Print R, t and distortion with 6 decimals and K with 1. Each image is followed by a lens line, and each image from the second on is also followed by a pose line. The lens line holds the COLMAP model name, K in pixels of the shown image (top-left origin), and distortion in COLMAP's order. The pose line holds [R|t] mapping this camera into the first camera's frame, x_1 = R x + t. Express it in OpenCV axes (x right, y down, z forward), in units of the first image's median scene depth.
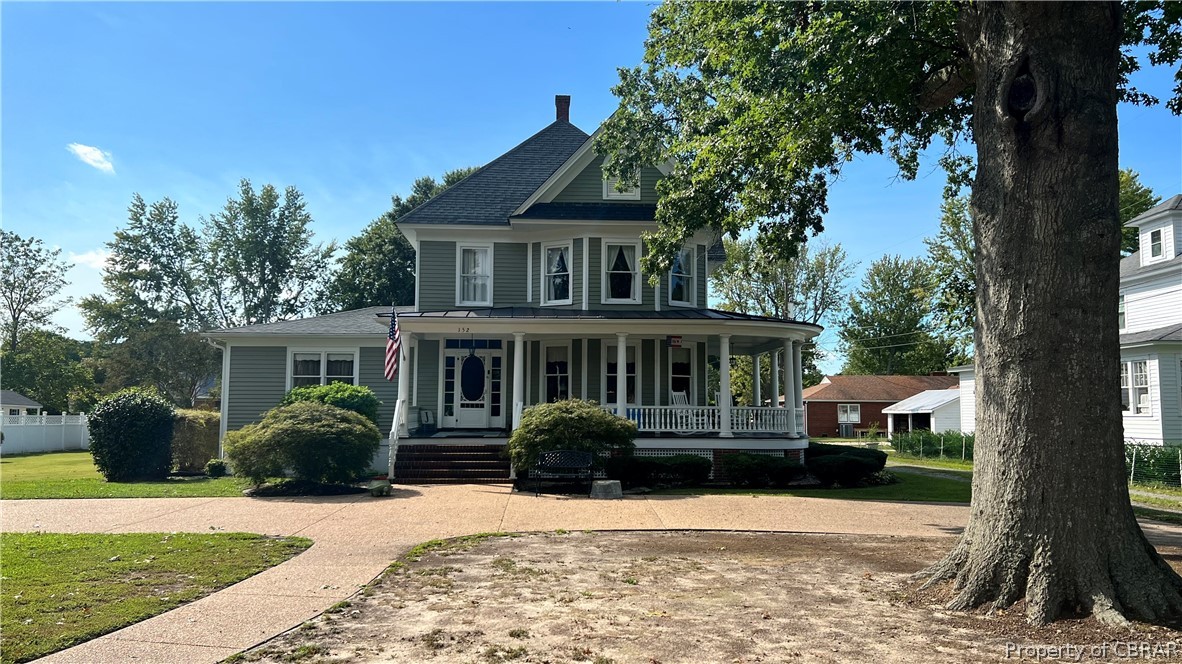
lens RADIAL K [[892.4, 0, 591.0], [0, 892.4, 332.0], [0, 0, 1]] dist [0.066107, -0.059922]
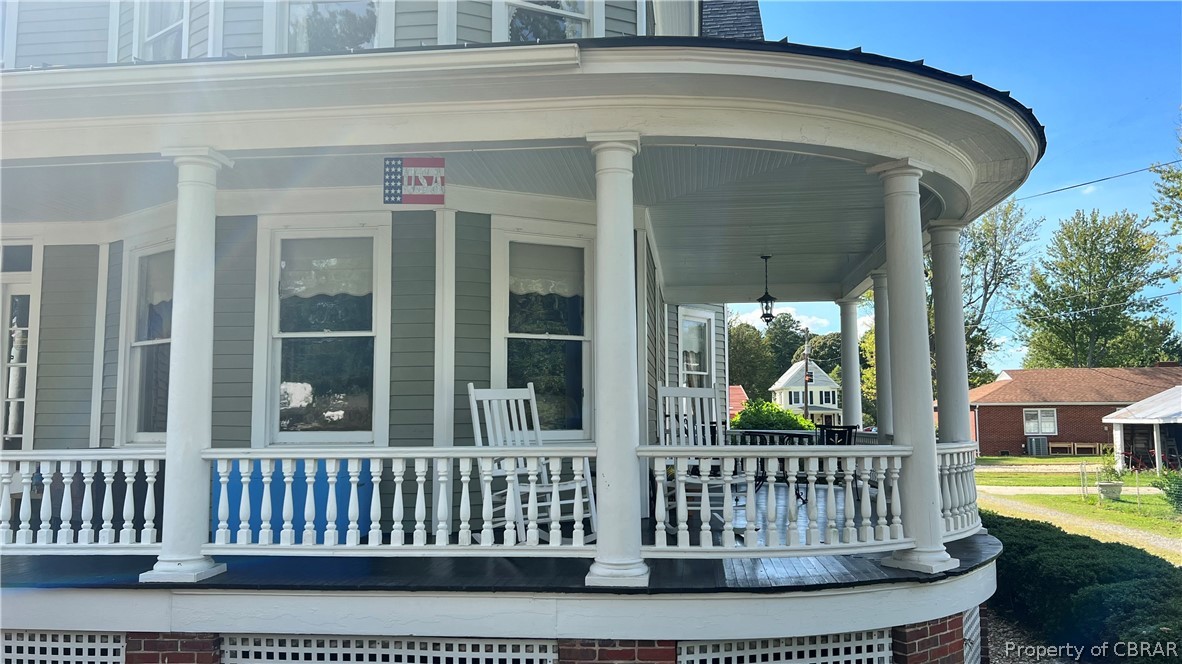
lens RADIAL K [[908.0, 0, 591.0], [0, 908.0, 332.0], [0, 0, 1]] dist [-0.002654, -0.007719]
pose [[0.986367, -0.028100, -0.162143, 0.041519], [0.026968, 0.999594, -0.009177, 0.012790], [0.162335, 0.004680, 0.986725, 0.175691]]
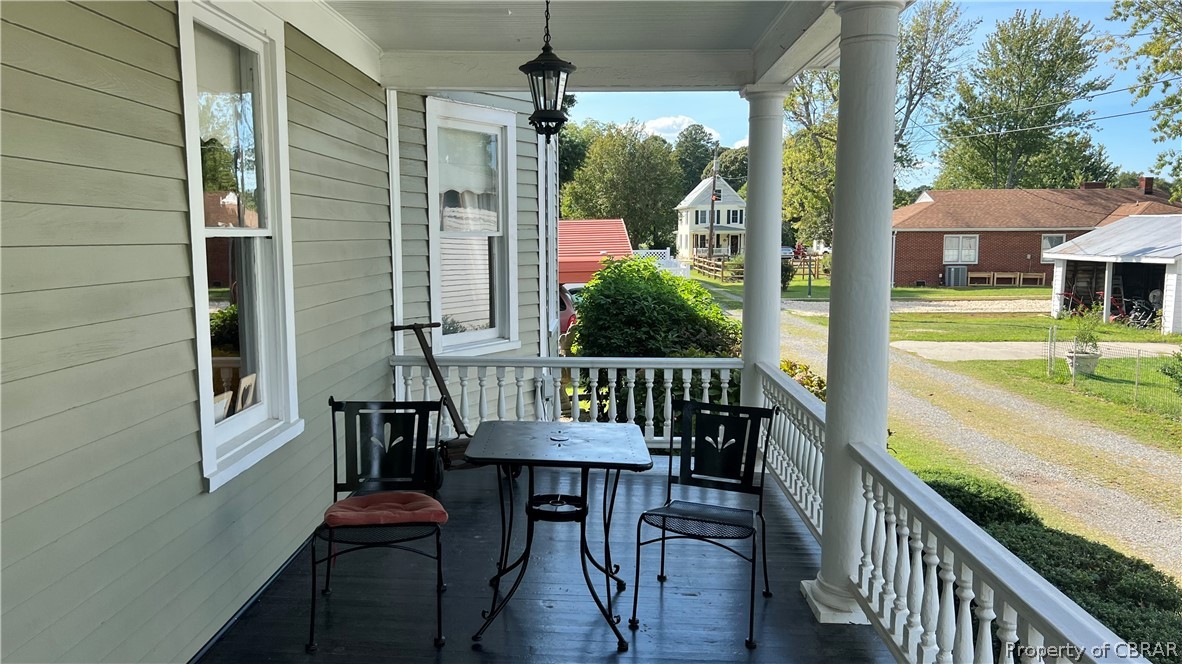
lens RADIAL K [[897.0, 0, 571.7], [0, 897.0, 360.0], [0, 0, 1]] dist [-0.007472, -0.011841]
pose [[0.995863, -0.000756, -0.090859, 0.049331], [0.021452, 0.973652, 0.227027, 0.011936], [0.088293, -0.228037, 0.969641, 0.246473]]
